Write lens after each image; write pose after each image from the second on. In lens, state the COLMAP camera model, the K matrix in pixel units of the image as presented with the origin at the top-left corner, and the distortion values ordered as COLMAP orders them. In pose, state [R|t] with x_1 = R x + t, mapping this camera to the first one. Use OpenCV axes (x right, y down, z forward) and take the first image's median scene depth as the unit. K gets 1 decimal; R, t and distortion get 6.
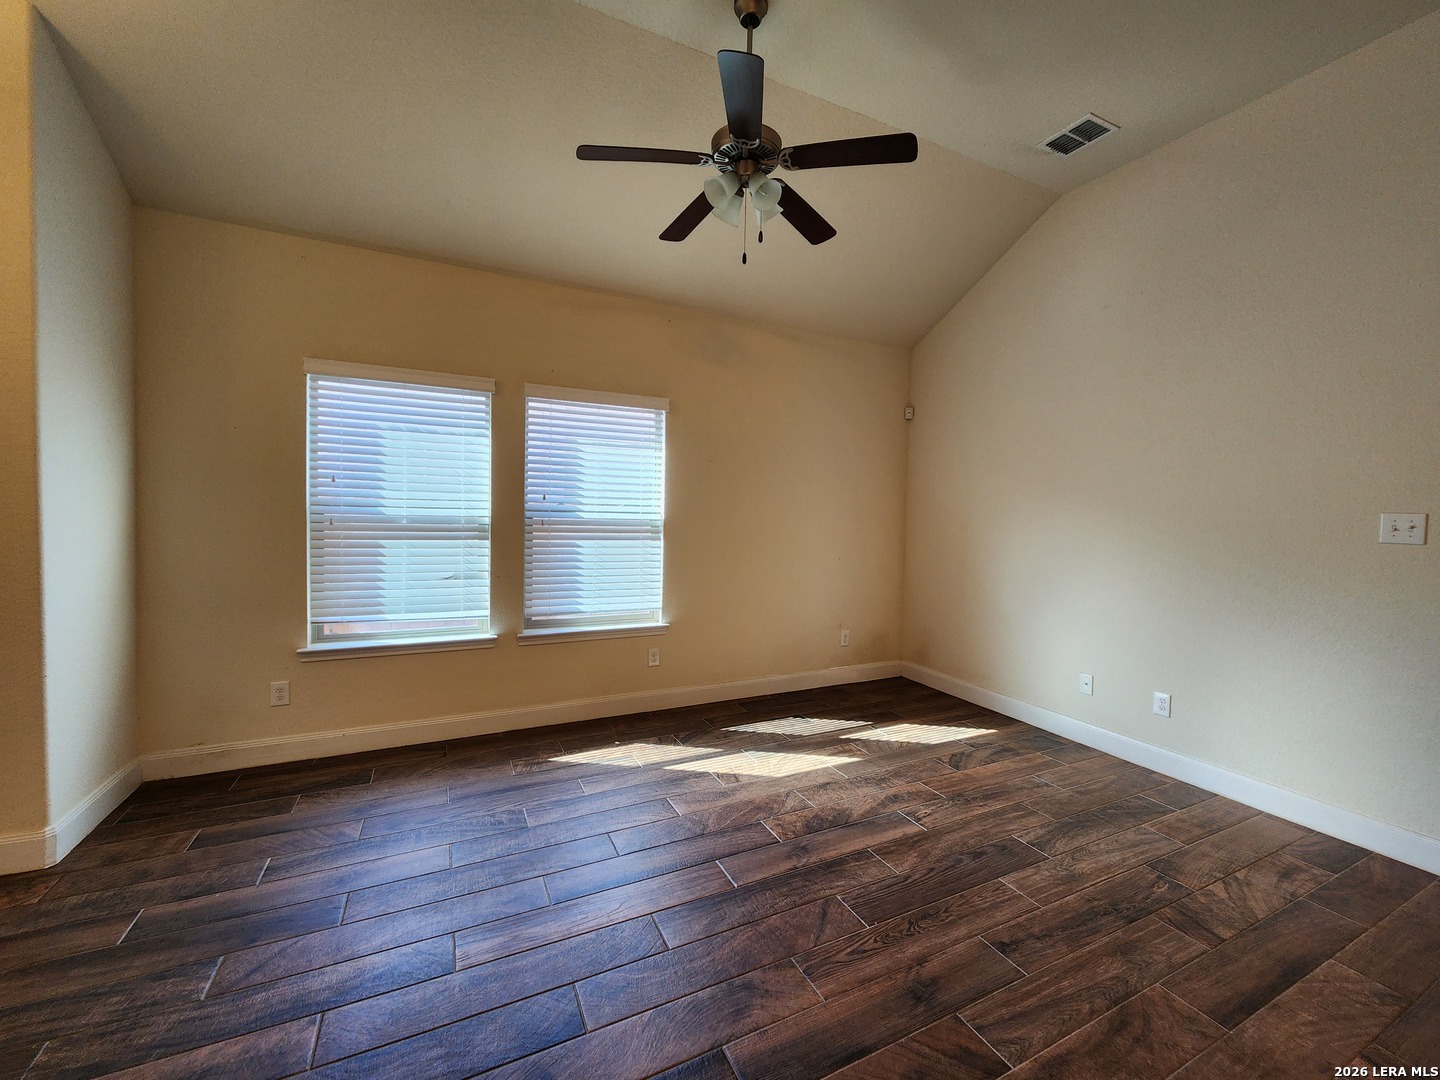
lens RADIAL K [[587.8, 0, 731.5], [0, 587.8, 530.3], [0, 0, 1]] dist [0.003787, -0.002833]
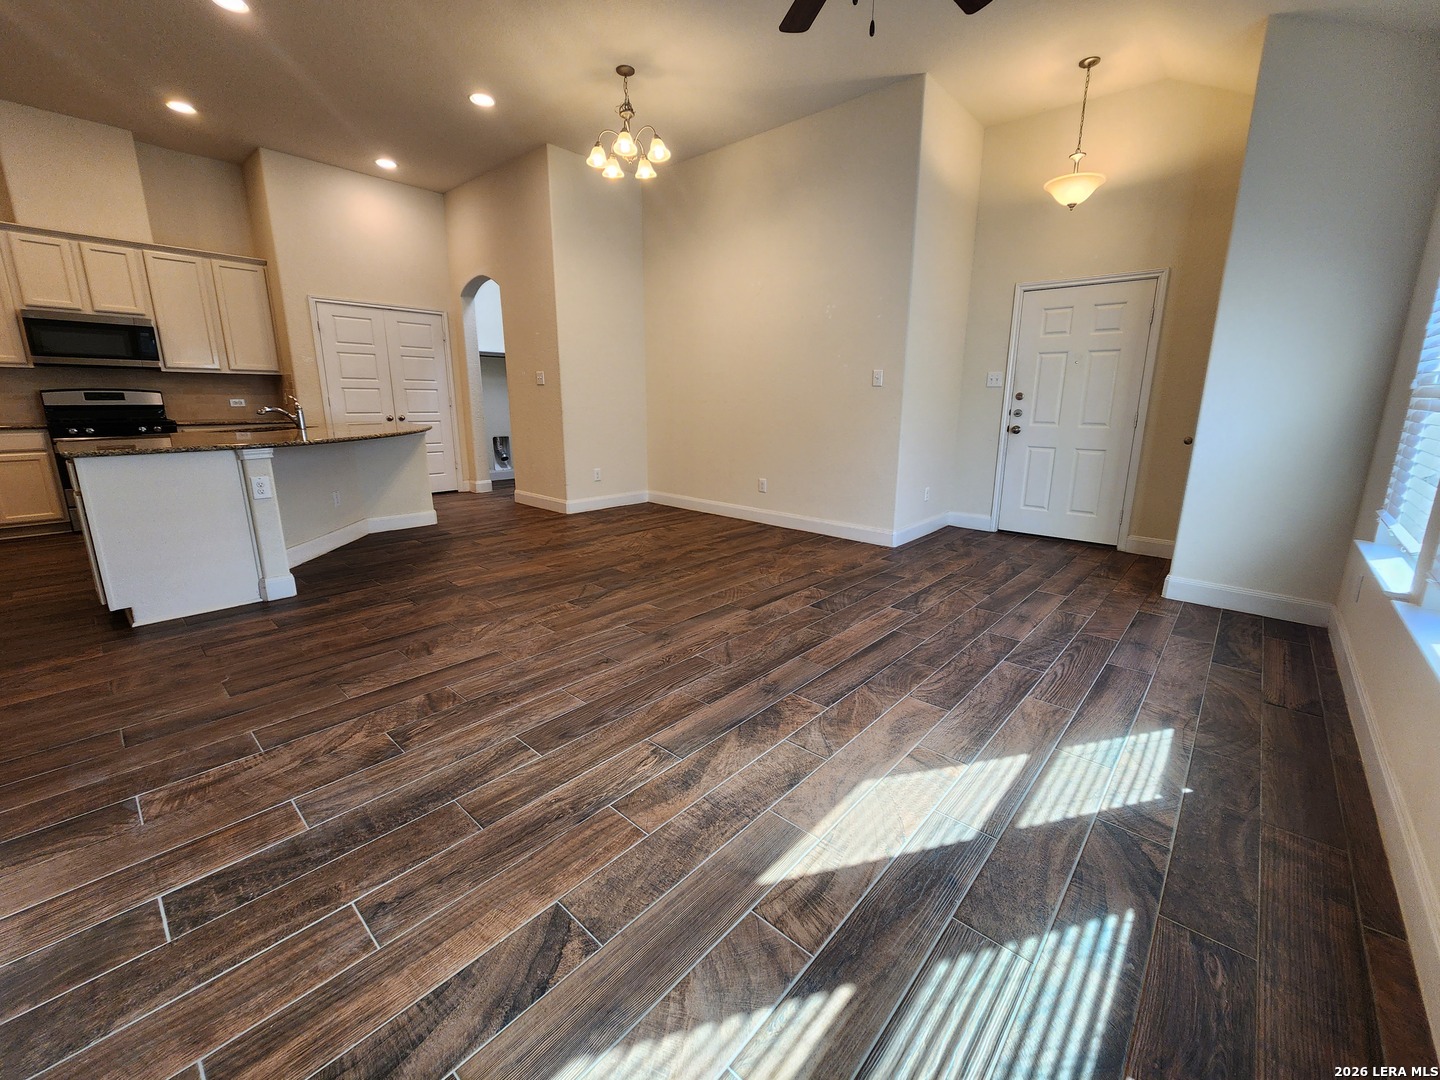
lens RADIAL K [[588.5, 0, 733.0], [0, 588.5, 531.1], [0, 0, 1]] dist [0.001947, -0.000697]
pose [[-0.925952, 0.055554, -0.373532, 0.421072], [-0.040985, 0.968495, 0.245638, 0.017476], [0.375410, 0.242759, -0.894503, 1.409056]]
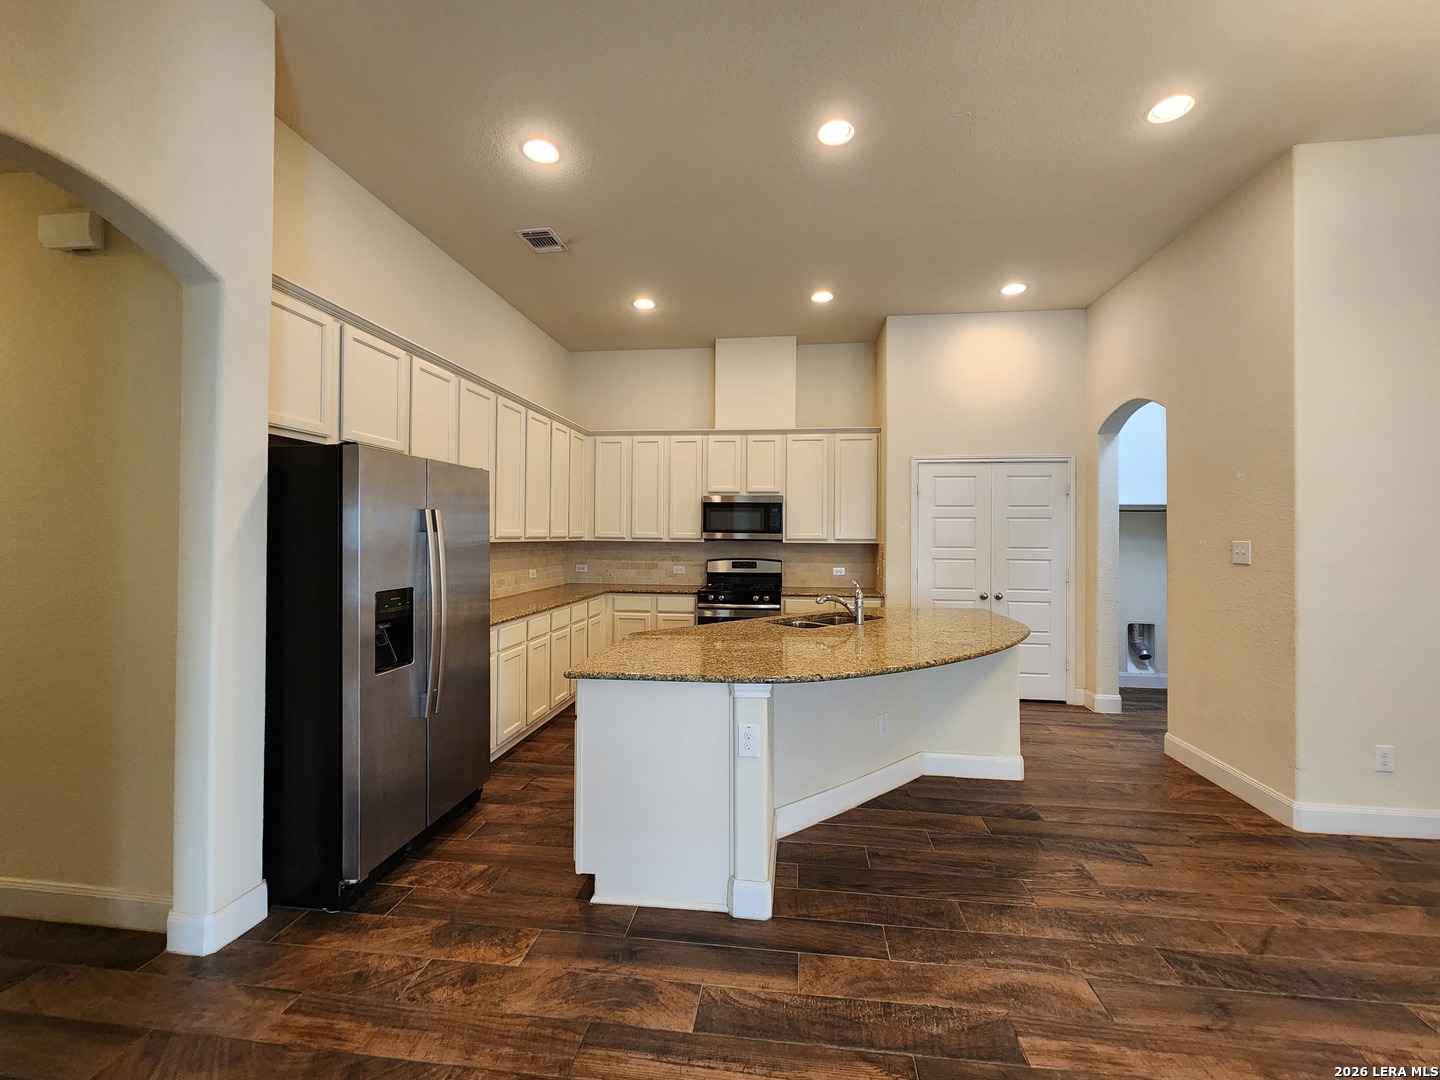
lens RADIAL K [[587.9, 0, 729.1], [0, 587.9, 532.4], [0, 0, 1]] dist [0.004456, -0.003291]
pose [[-0.835713, -0.021870, 0.548731, 0.446597], [-0.003787, 0.999412, 0.034064, -0.036717], [-0.549154, 0.026390, -0.835305, 0.707212]]
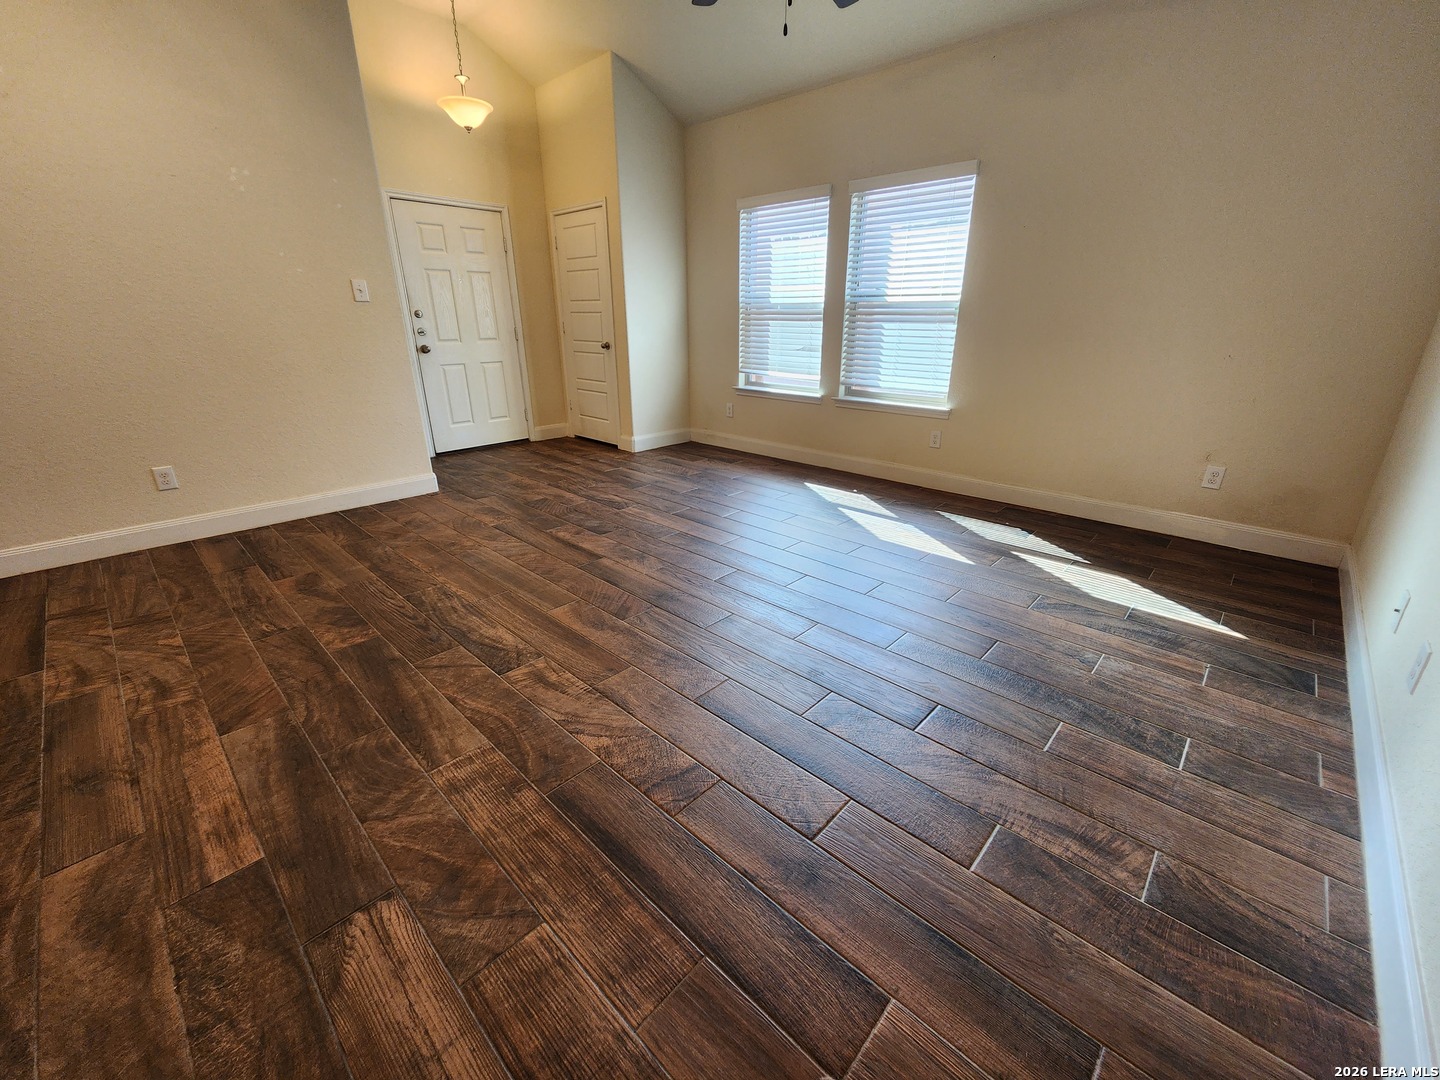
lens RADIAL K [[585.4, 0, 731.5], [0, 585.4, 531.6], [0, 0, 1]] dist [0.006931, -0.004461]
pose [[0.354781, 0.303914, -0.884176, 0.944878], [-0.025407, 0.948478, 0.315822, 0.060876], [0.934604, -0.089583, 0.344224, 0.346484]]
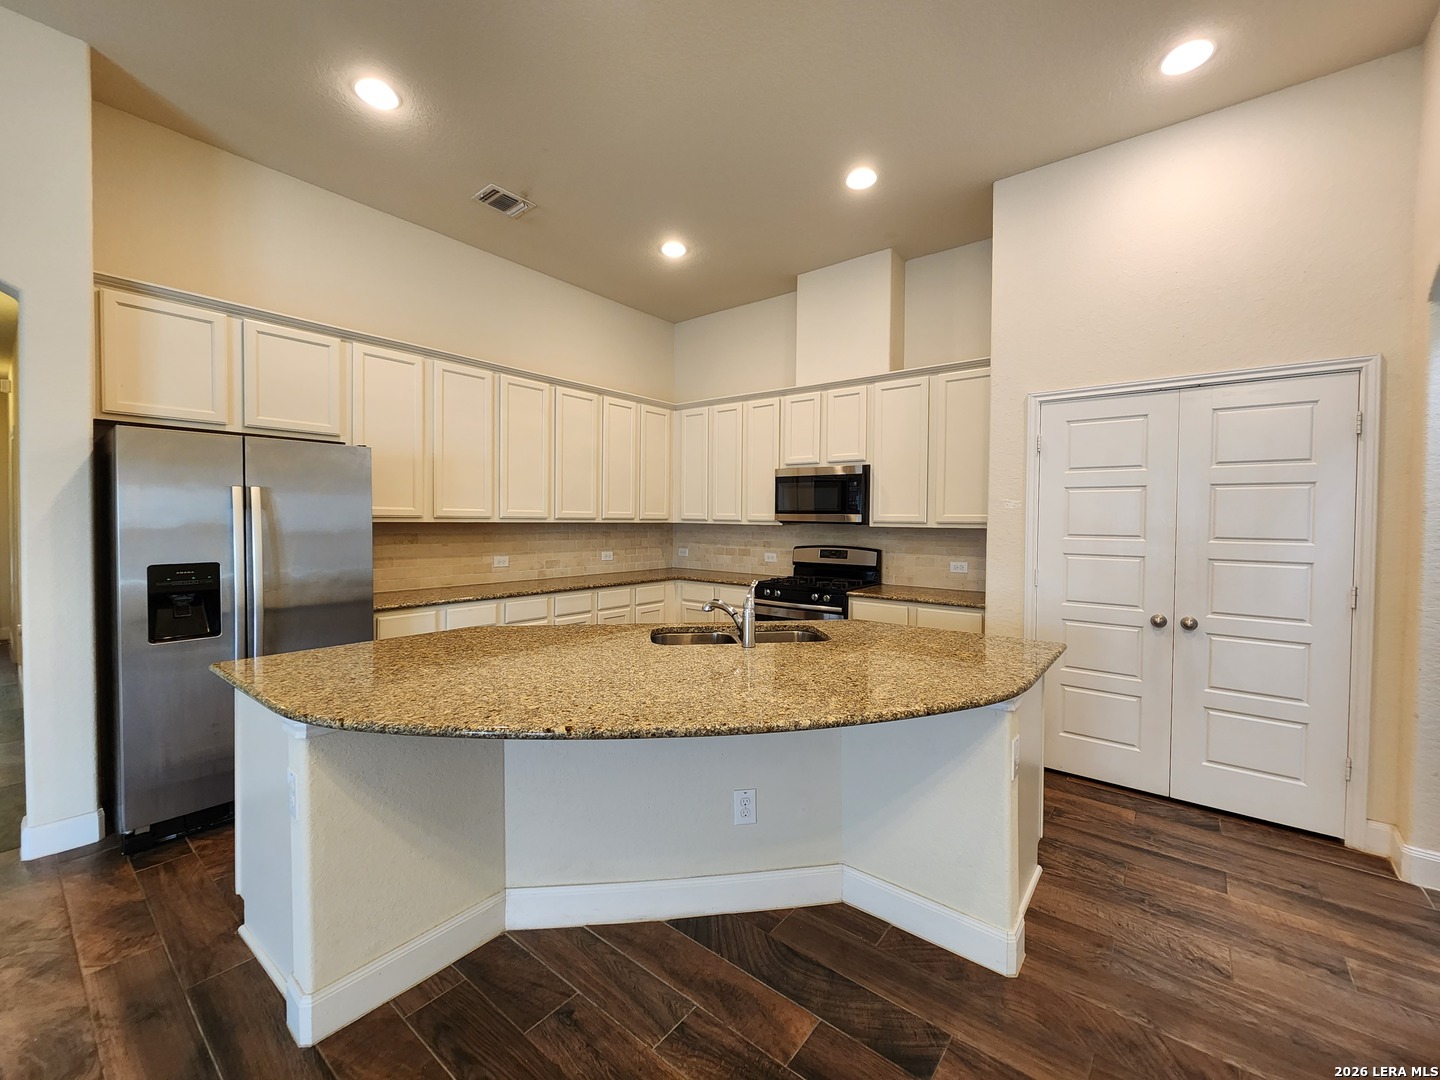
lens RADIAL K [[585.4, 0, 731.5], [0, 585.4, 531.6], [0, 0, 1]] dist [0.006931, -0.004461]
pose [[-0.430103, -0.043838, 0.901715, 0.194179], [0.013291, 0.998405, 0.054878, -0.011301], [-0.902682, 0.035588, -0.428834, -0.031023]]
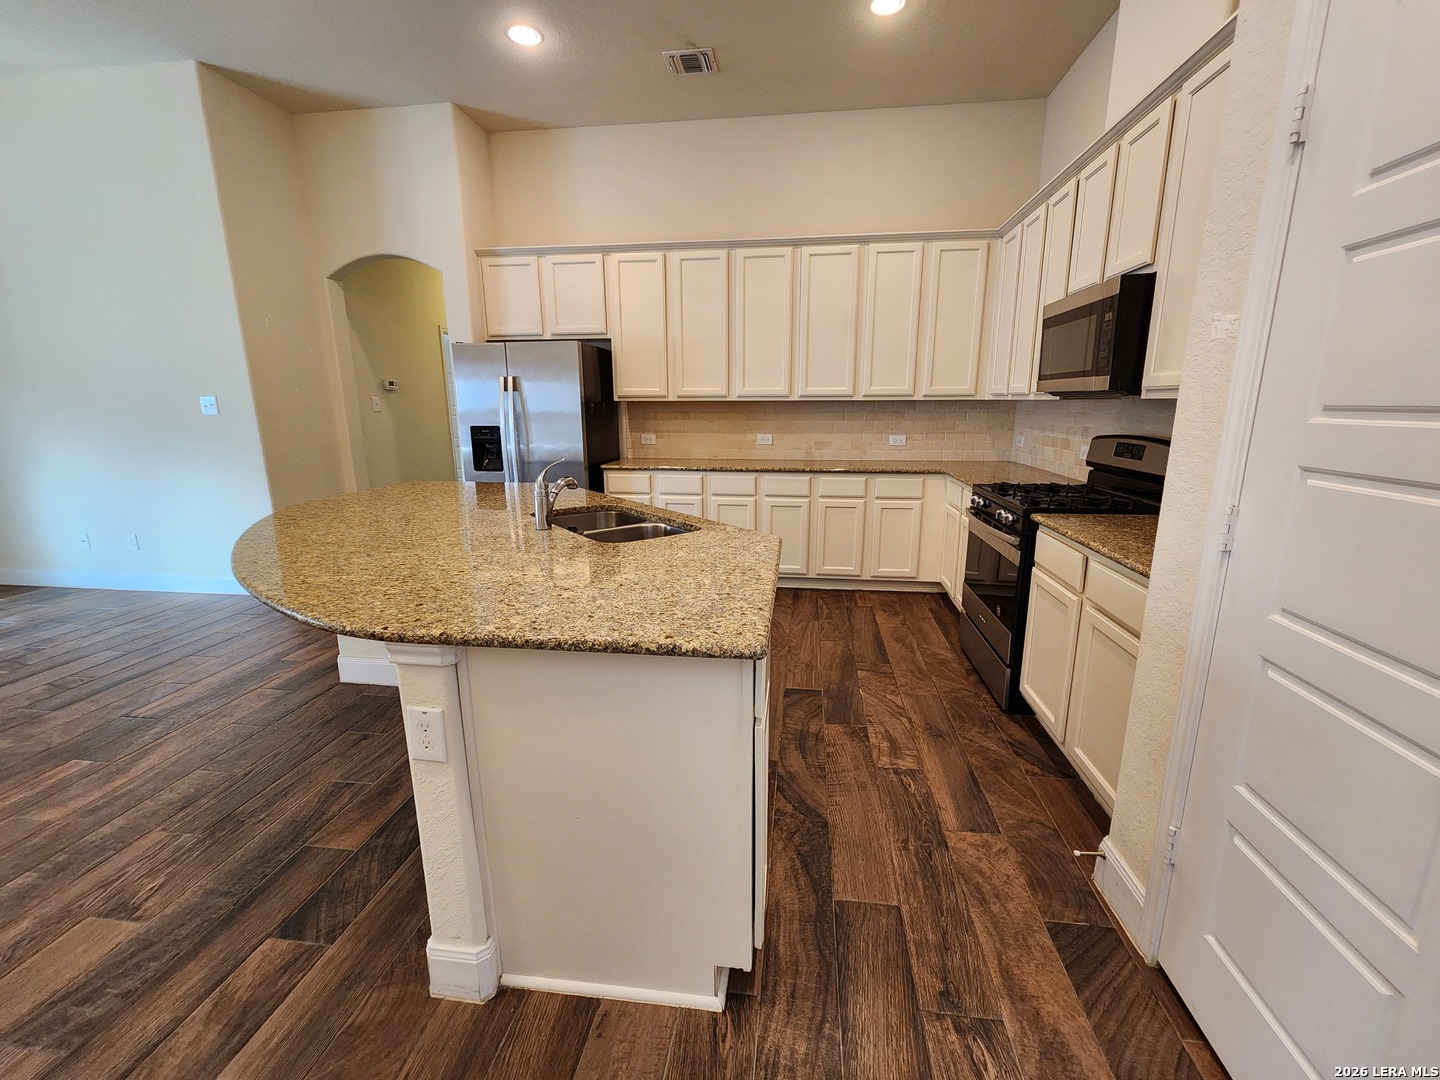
lens RADIAL K [[587.8, 0, 731.5], [0, 587.8, 530.3], [0, 0, 1]] dist [0.003787, -0.002833]
pose [[0.554479, -0.195893, 0.808813, 0.416981], [0.042082, 0.977257, 0.207841, 0.044612], [-0.831133, -0.081207, 0.550112, -0.926512]]
